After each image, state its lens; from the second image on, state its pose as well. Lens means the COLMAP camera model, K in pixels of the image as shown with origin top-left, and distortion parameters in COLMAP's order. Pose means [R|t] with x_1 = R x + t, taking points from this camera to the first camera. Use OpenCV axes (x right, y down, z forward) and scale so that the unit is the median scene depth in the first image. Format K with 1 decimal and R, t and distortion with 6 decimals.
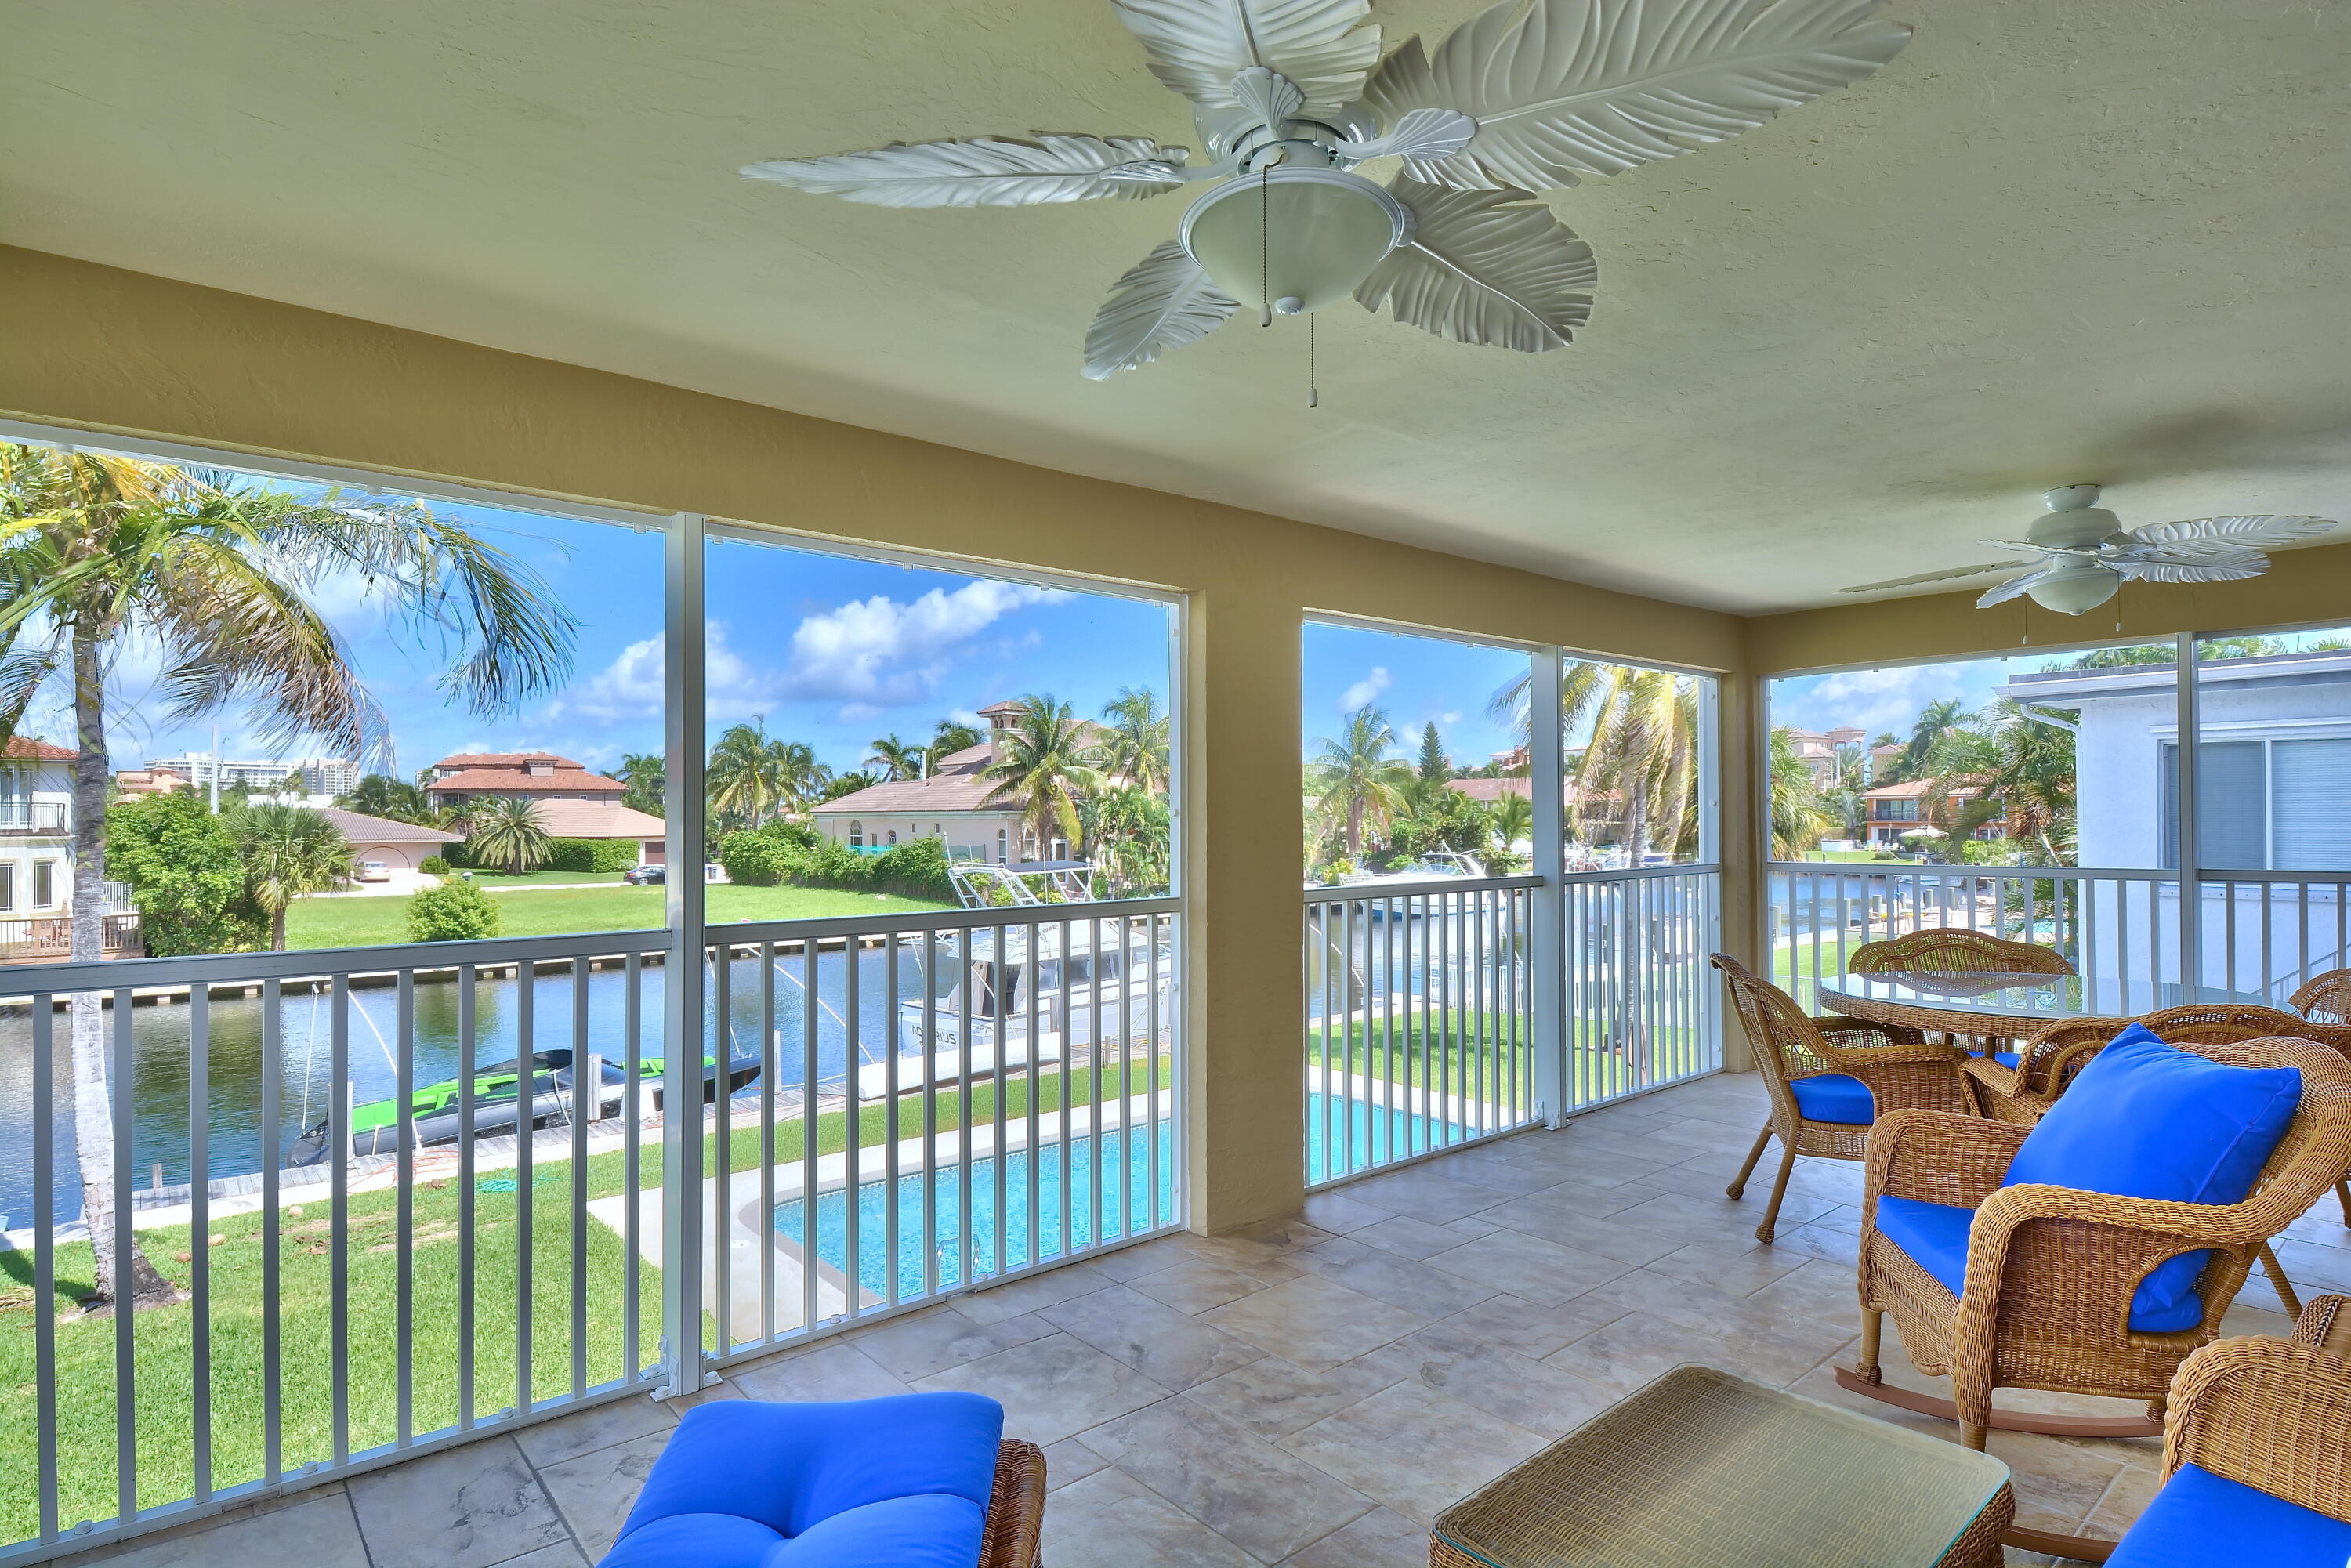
lens RADIAL K [[1217.8, 0, 1176.7], [0, 1217.8, 805.1], [0, 0, 1]] dist [0.011038, -0.018156]
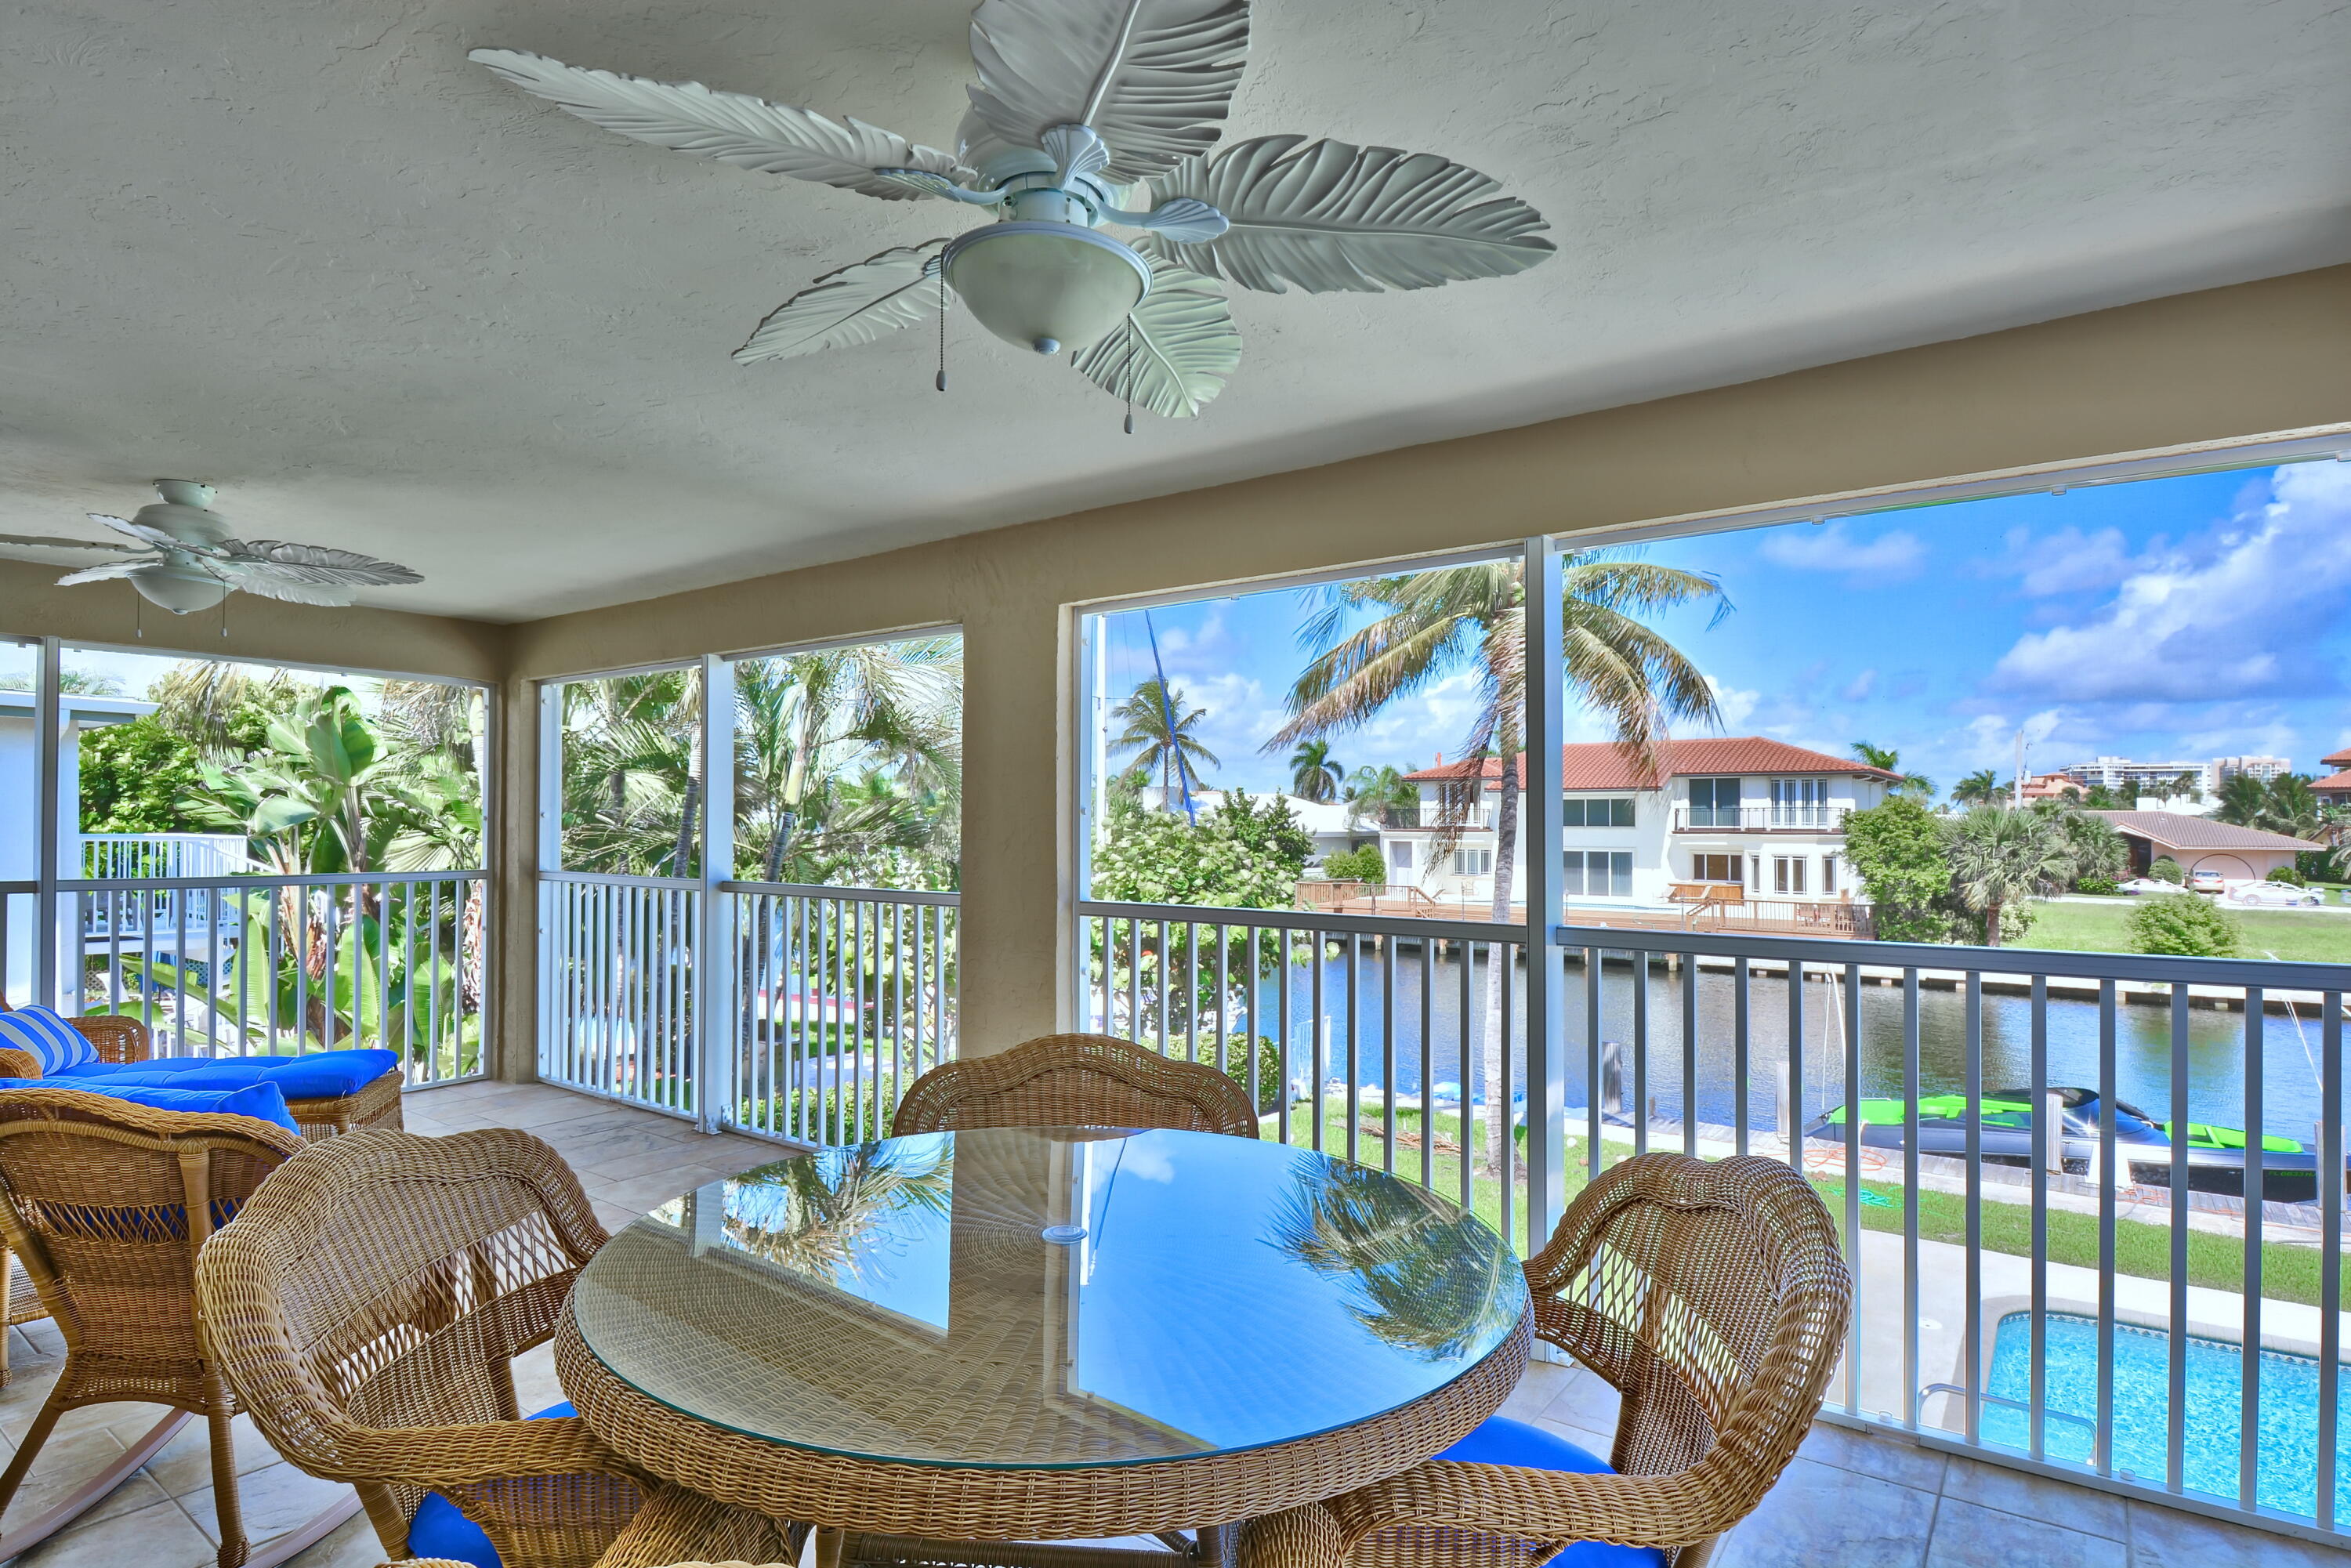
lens RADIAL K [[1217.8, 0, 1185.9], [0, 1217.8, 794.2], [0, 0, 1]] dist [0.011038, -0.018156]
pose [[0.246435, -0.014004, -0.969058, 0.102307], [0.003408, 0.999902, -0.013583, -0.000713], [0.969153, 0.000045, 0.246459, 0.086330]]
